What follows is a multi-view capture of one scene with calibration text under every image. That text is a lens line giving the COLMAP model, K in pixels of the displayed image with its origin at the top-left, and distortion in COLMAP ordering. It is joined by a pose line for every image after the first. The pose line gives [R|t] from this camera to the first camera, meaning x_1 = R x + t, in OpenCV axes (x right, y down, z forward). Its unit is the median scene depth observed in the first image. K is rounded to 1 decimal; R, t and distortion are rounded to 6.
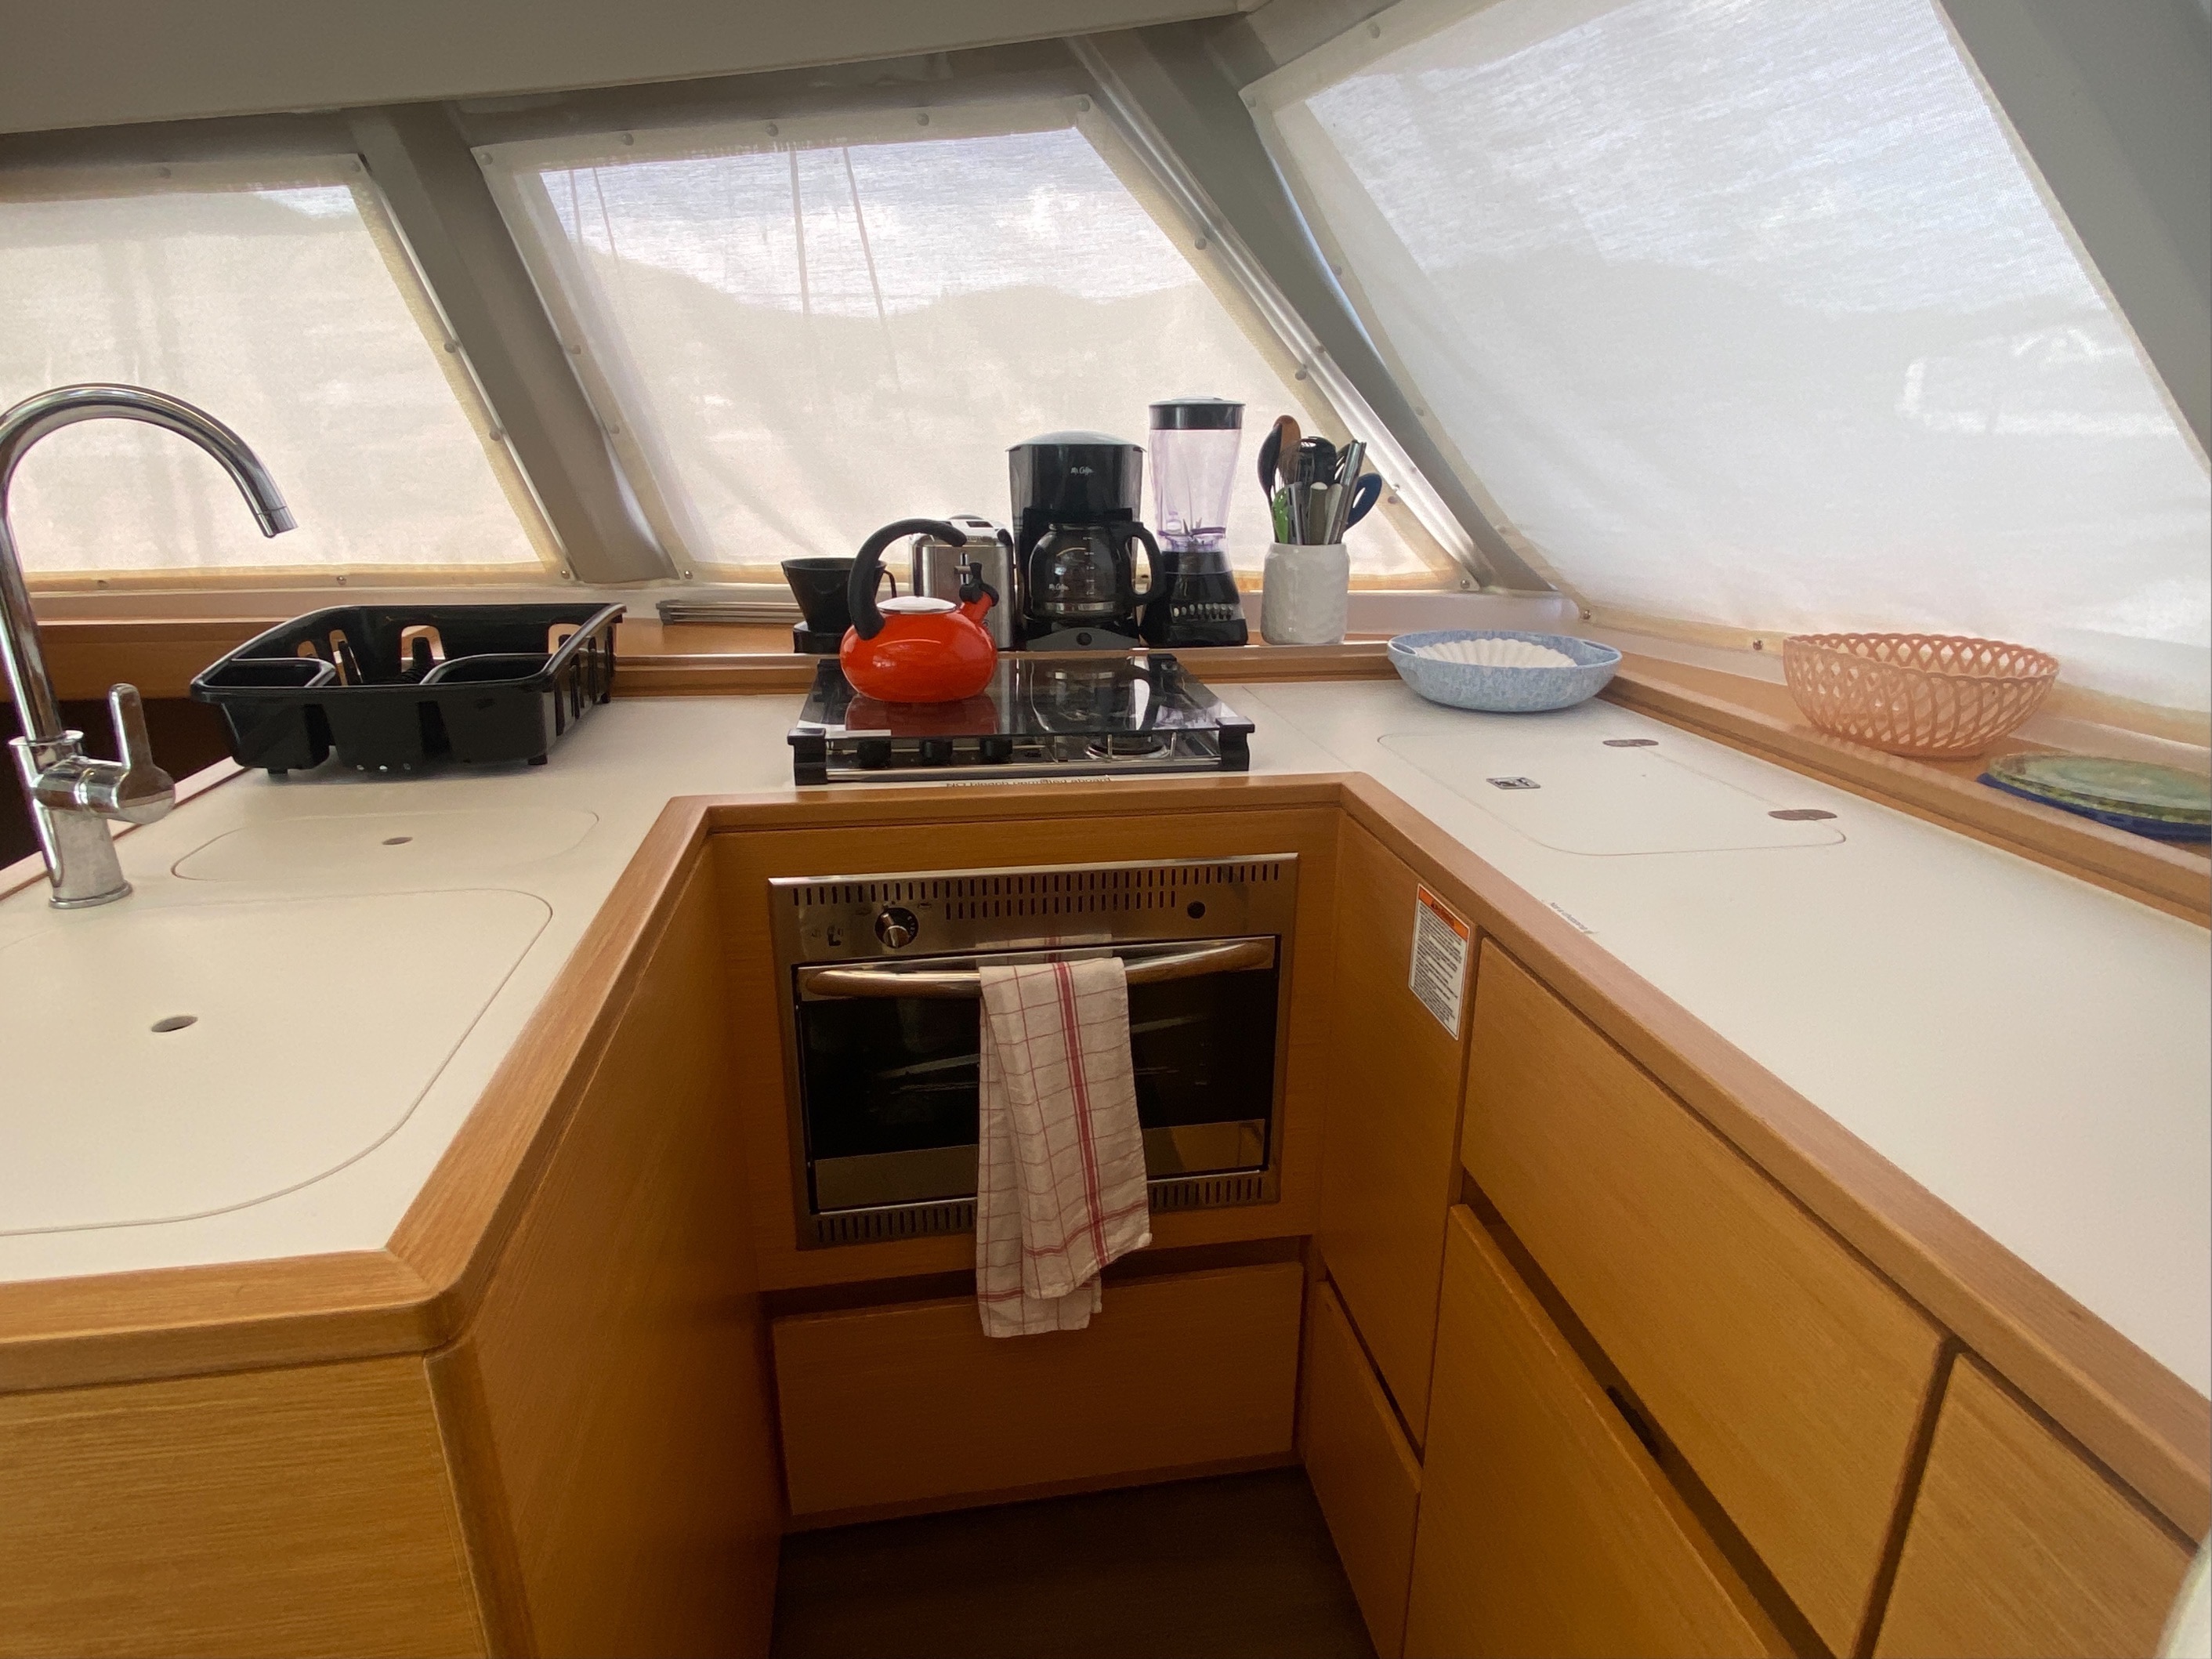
lens RADIAL K [[1188.9, 0, 1117.4], [0, 1188.9, 847.9], [0, 0, 1]] dist [0.023598, -0.024542]
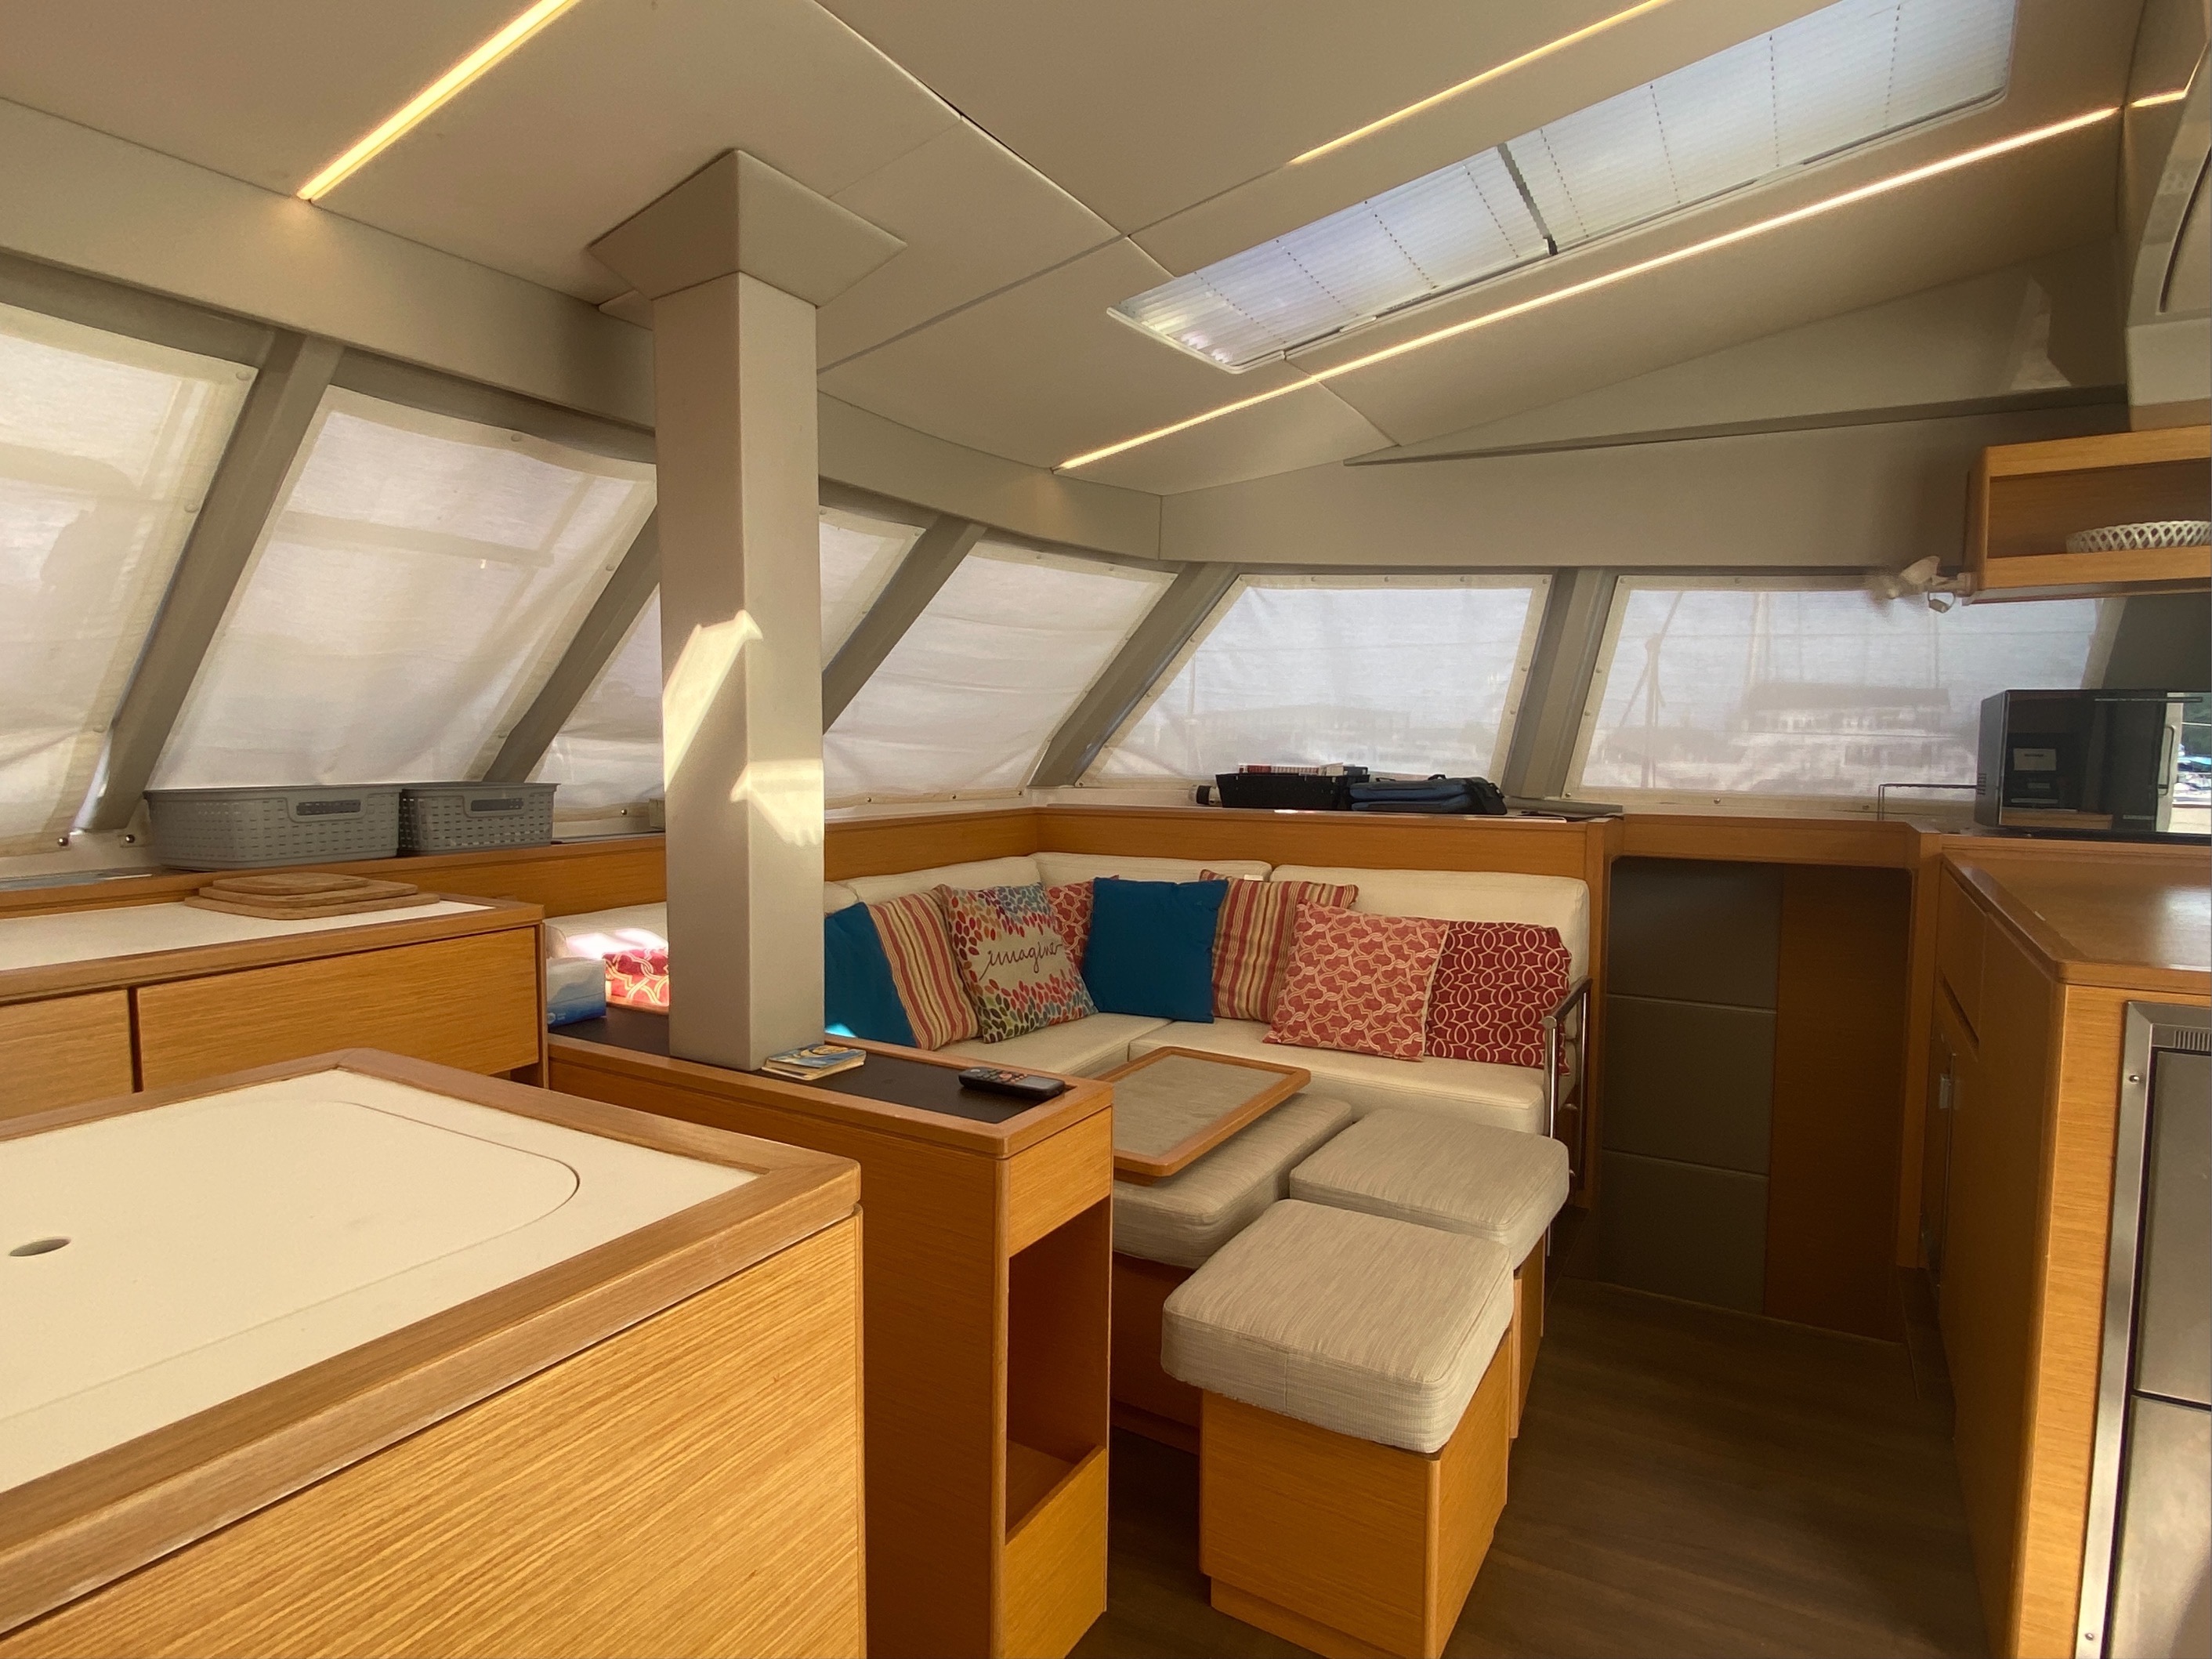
lens RADIAL K [[1188.9, 0, 1113.2], [0, 1188.9, 832.5], [0, 0, 1]] dist [0.023598, -0.024542]
pose [[-0.769125, -0.054007, 0.636813, -0.781423], [0.202484, 0.924498, 0.322960, -0.094143], [-0.606175, 0.377341, -0.700119, 0.418997]]
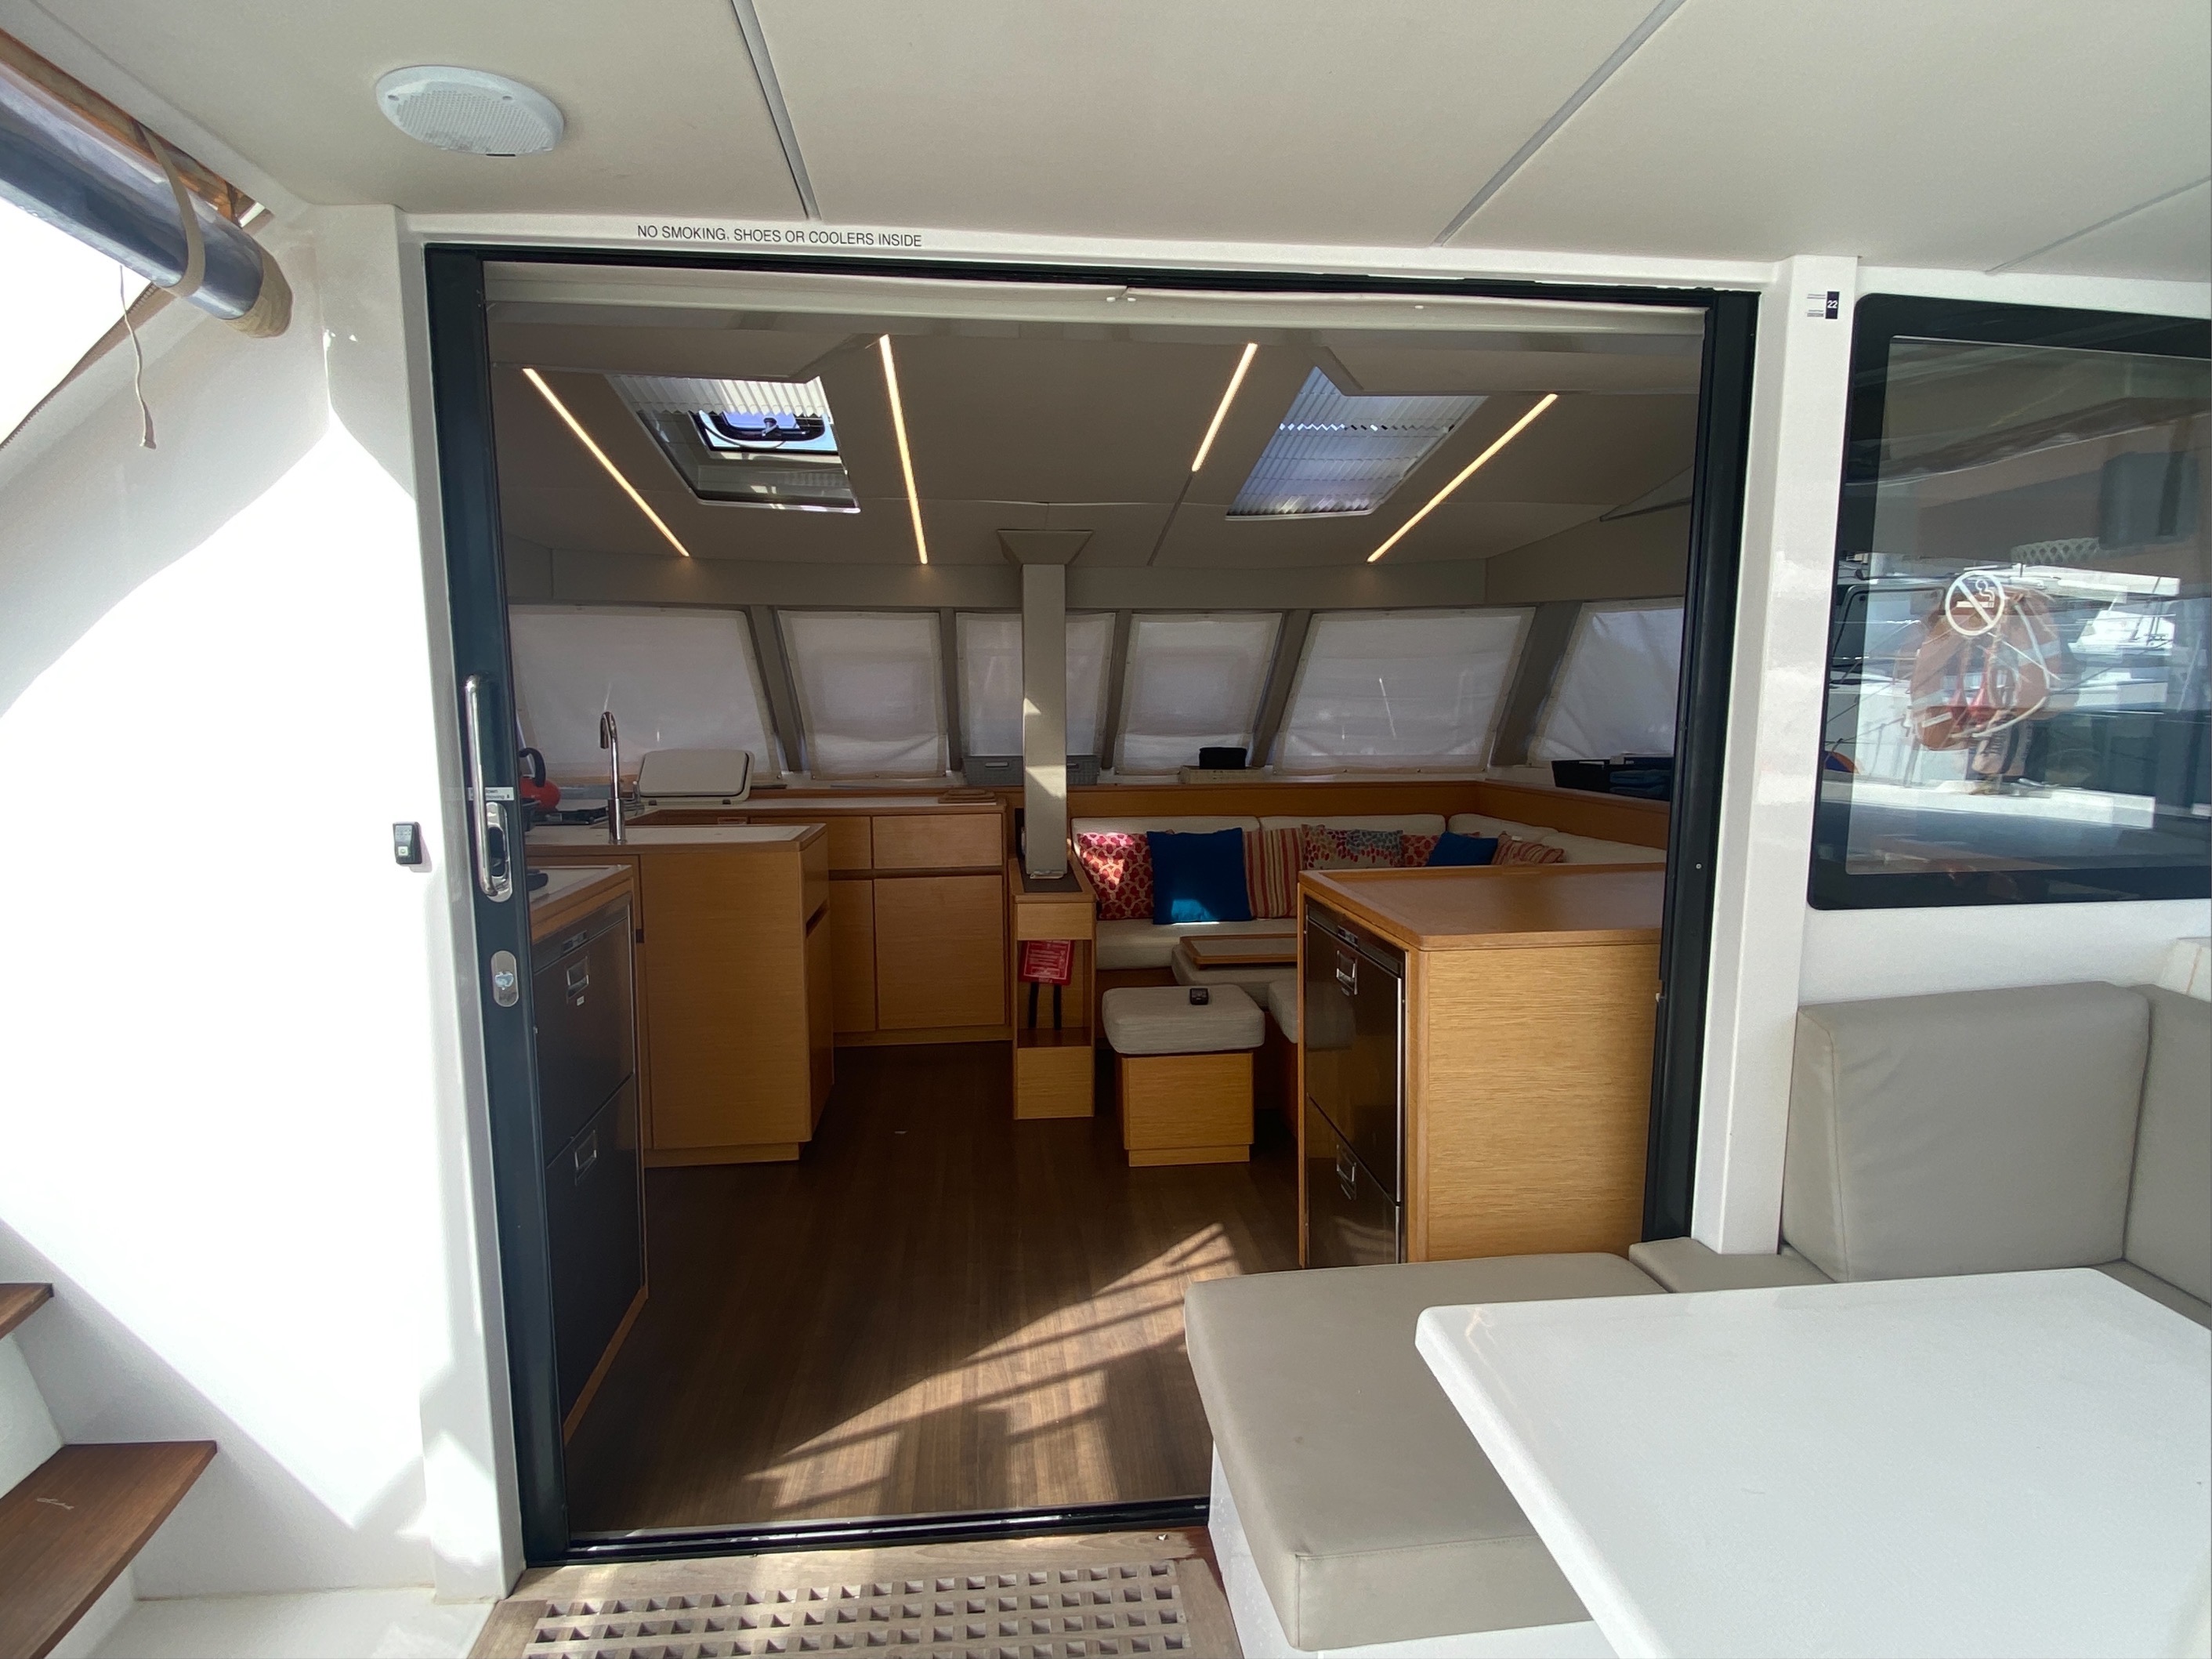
lens RADIAL K [[1188.9, 0, 1102.4], [0, 1188.9, 829.2], [0, 0, 1]] dist [0.023598, -0.024542]
pose [[0.077704, -0.109550, 0.990939, -2.376925], [0.332454, 0.939902, 0.077838, 0.113936], [-0.939913, 0.323394, 0.109454, -0.465779]]
